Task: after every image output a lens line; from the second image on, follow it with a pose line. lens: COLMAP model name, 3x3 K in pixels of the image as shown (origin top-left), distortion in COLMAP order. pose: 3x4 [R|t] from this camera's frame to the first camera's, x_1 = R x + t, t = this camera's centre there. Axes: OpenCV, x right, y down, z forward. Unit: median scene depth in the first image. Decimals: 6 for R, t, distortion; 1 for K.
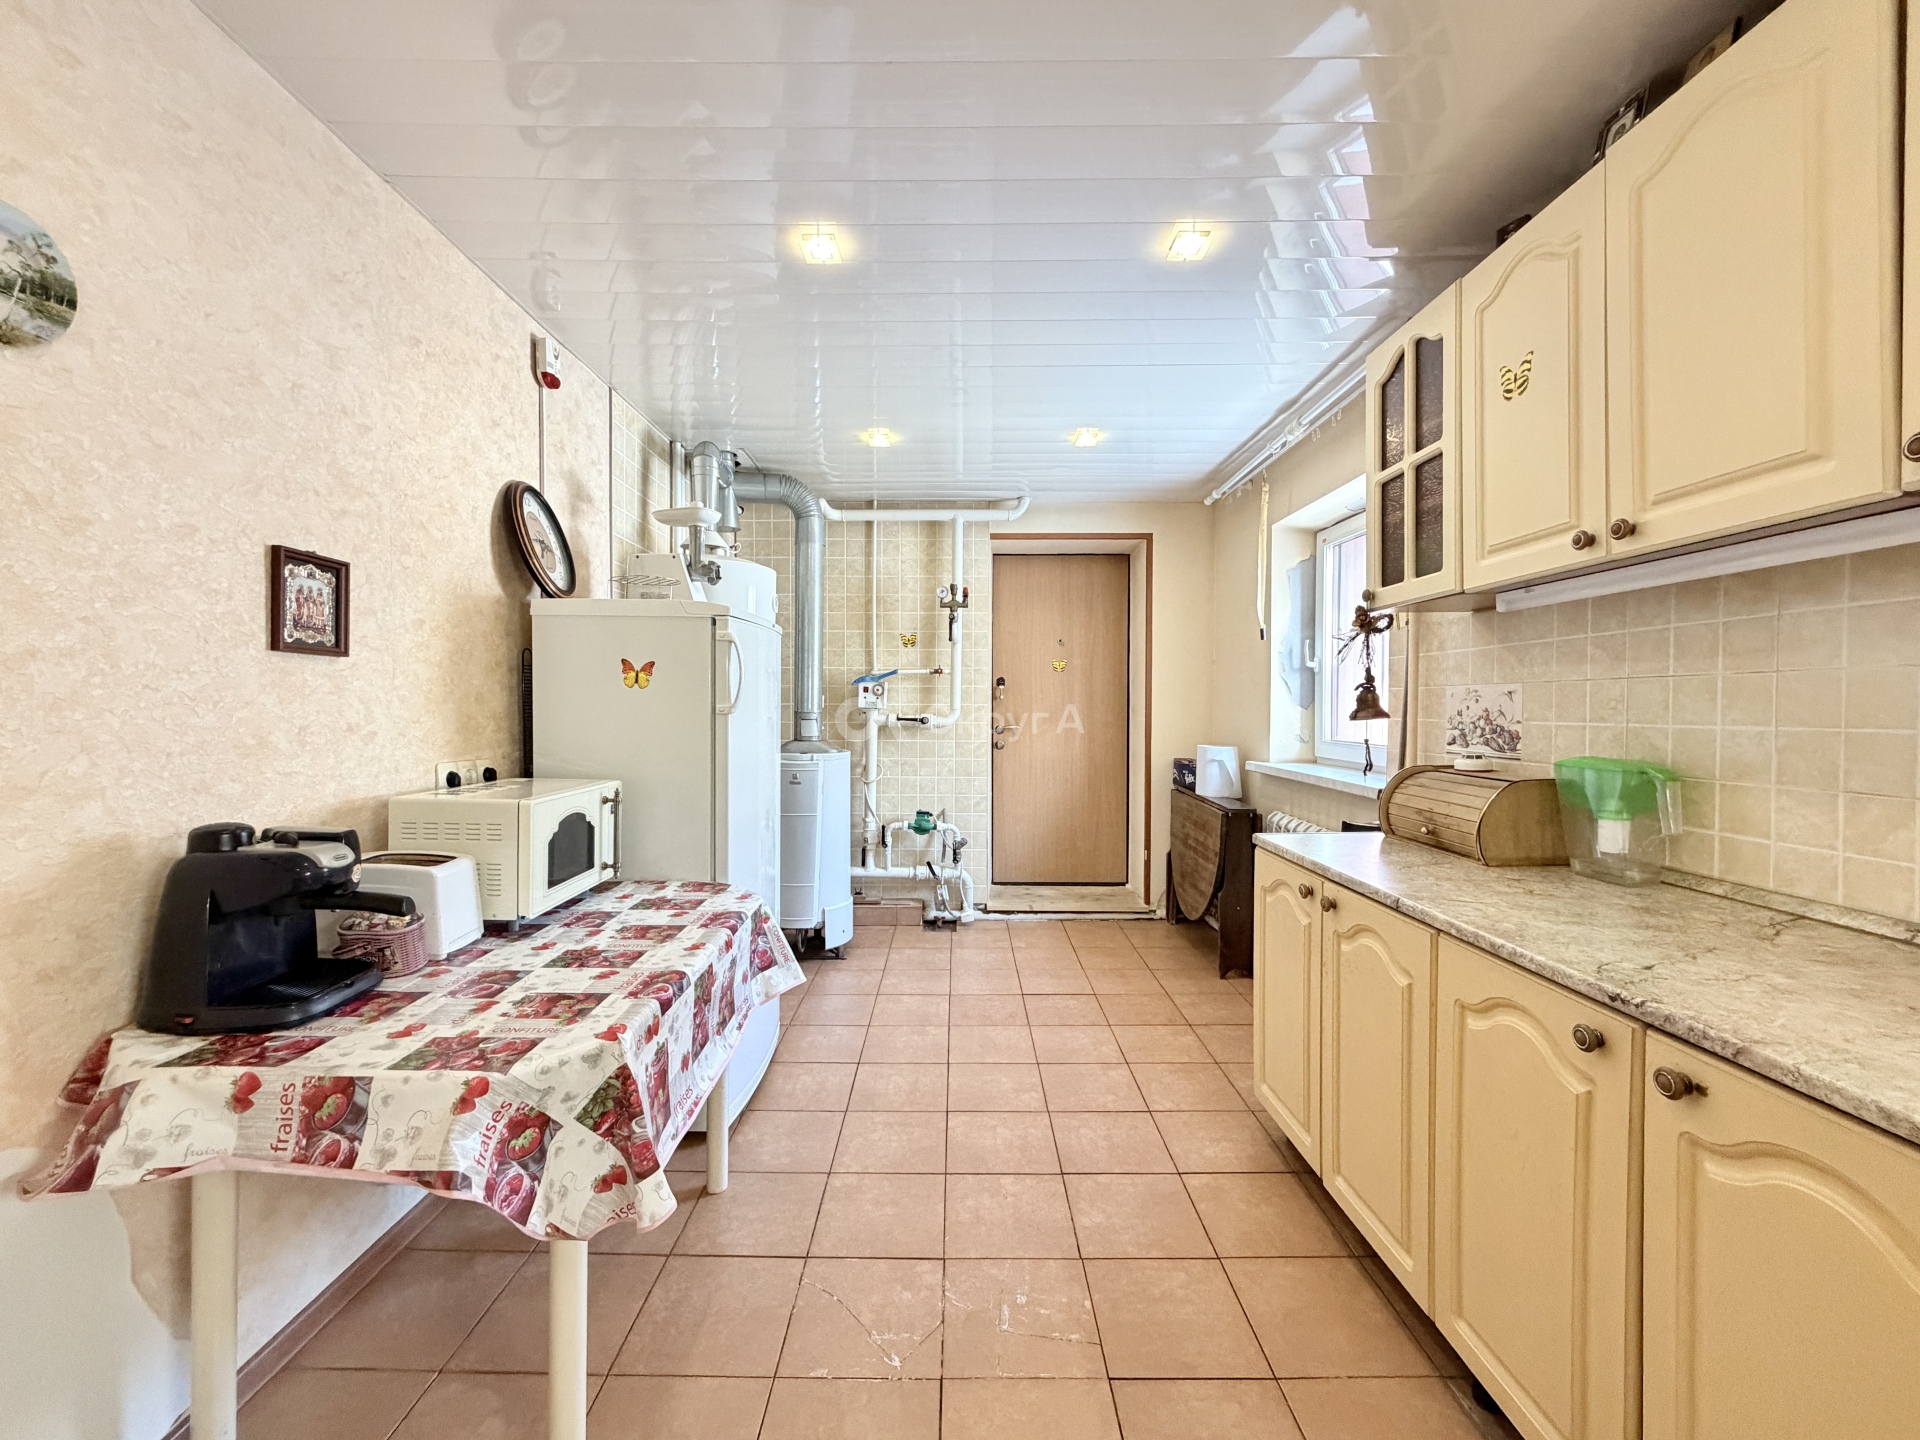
lens RADIAL K [[775.9, 0, 956.1], [0, 775.9, 734.4], [0, 0, 1]] dist [0.000438, 0.000085]
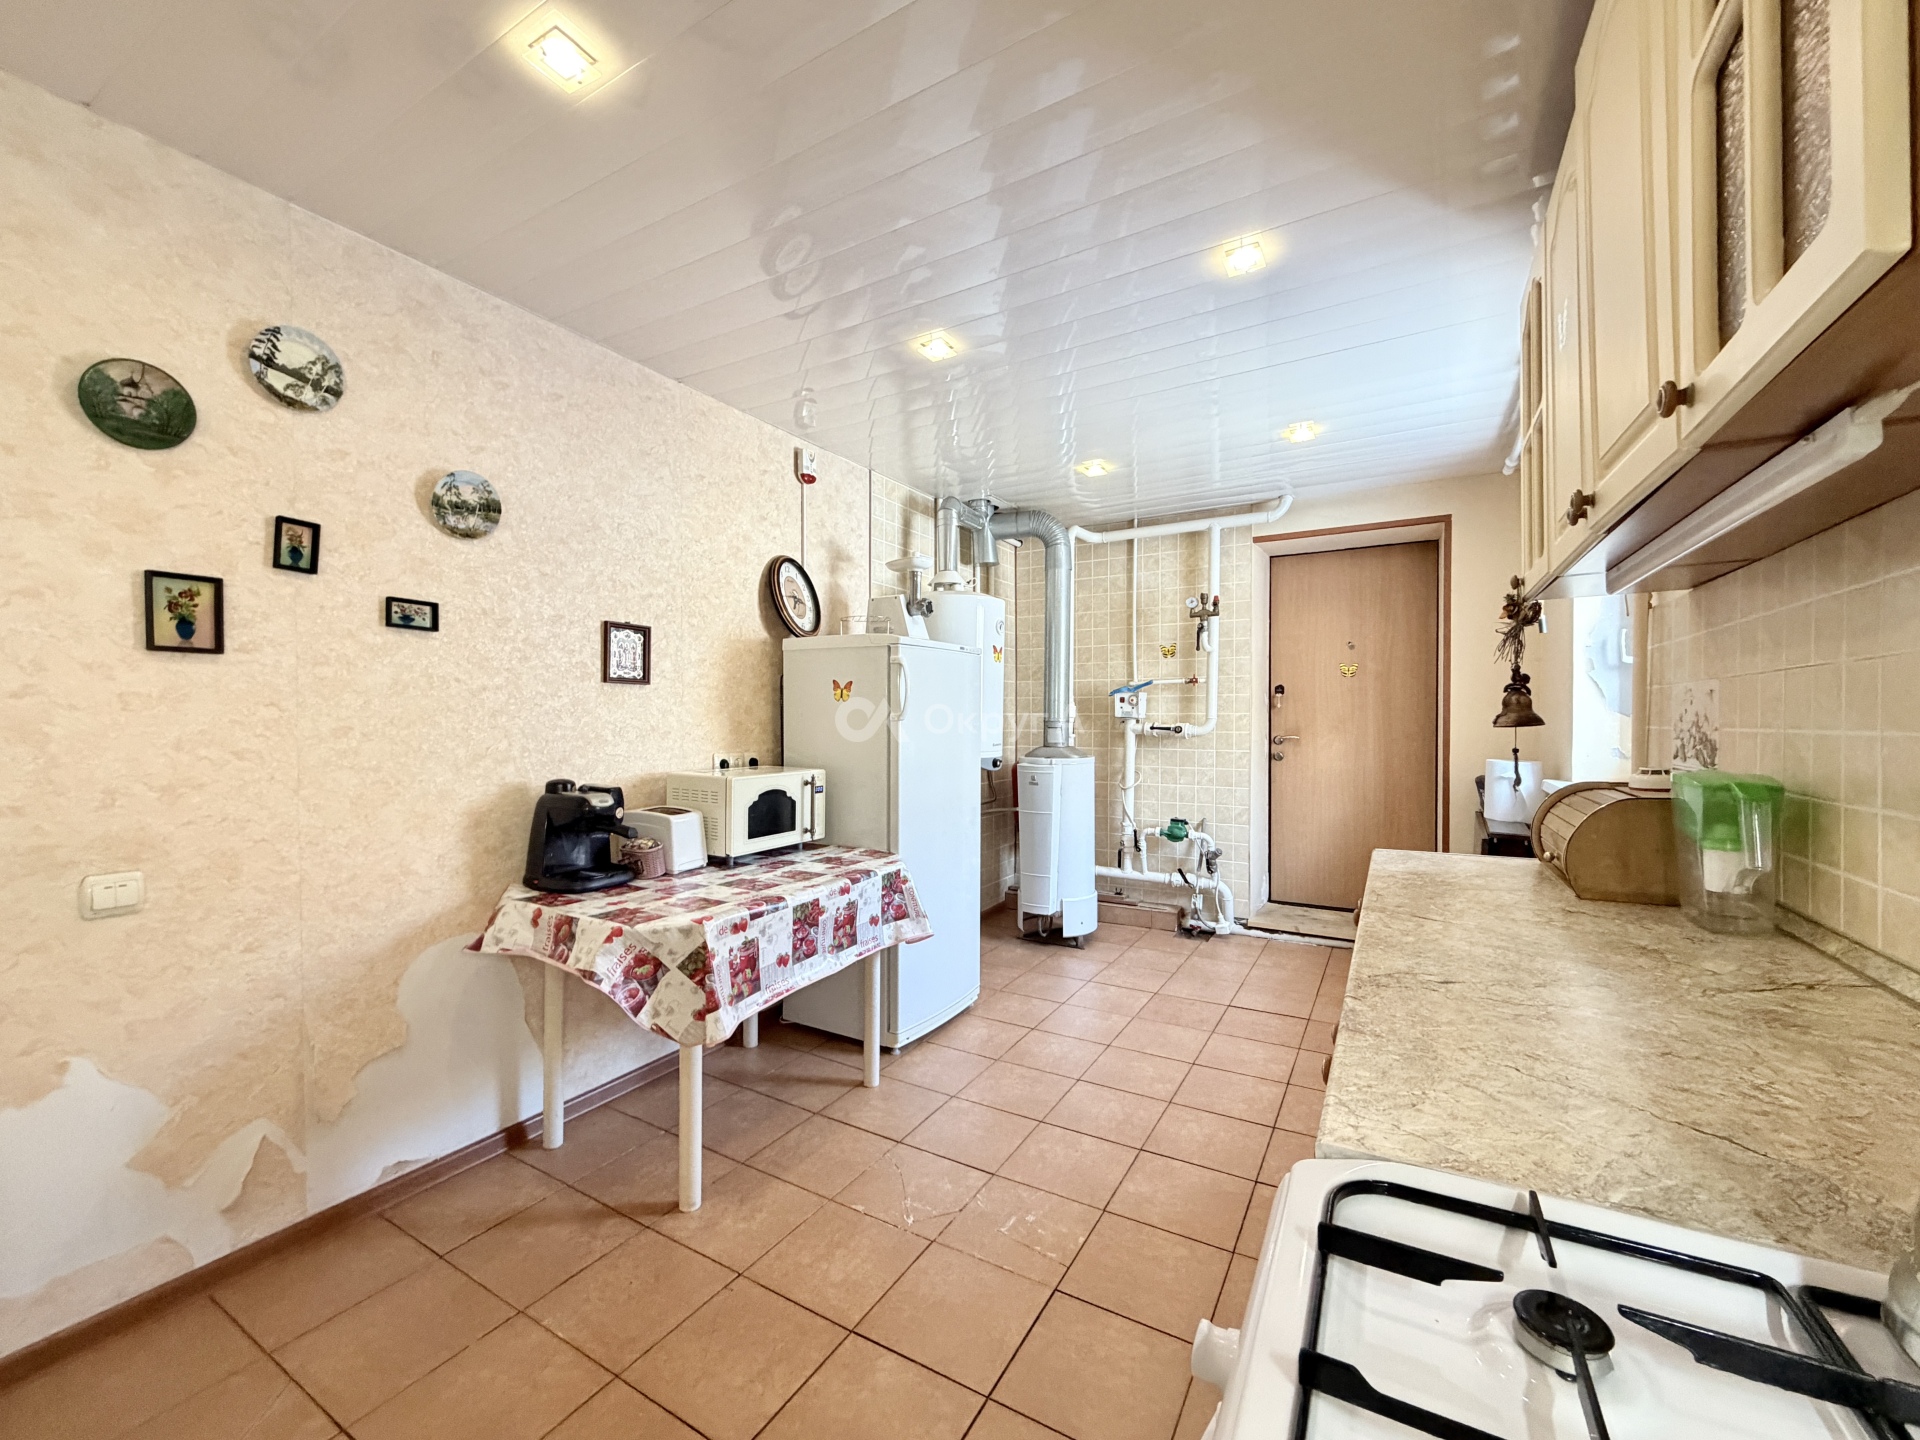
lens RADIAL K [[782.5, 0, 952.4], [0, 782.5, 742.1], [0, 0, 1]] dist [0.001026, 0.000078]
pose [[0.862454, 0.012055, -0.505991, 0.497034], [-0.015334, 0.999880, -0.002316, 0.011896], [0.505903, 0.009756, 0.862535, -0.074510]]
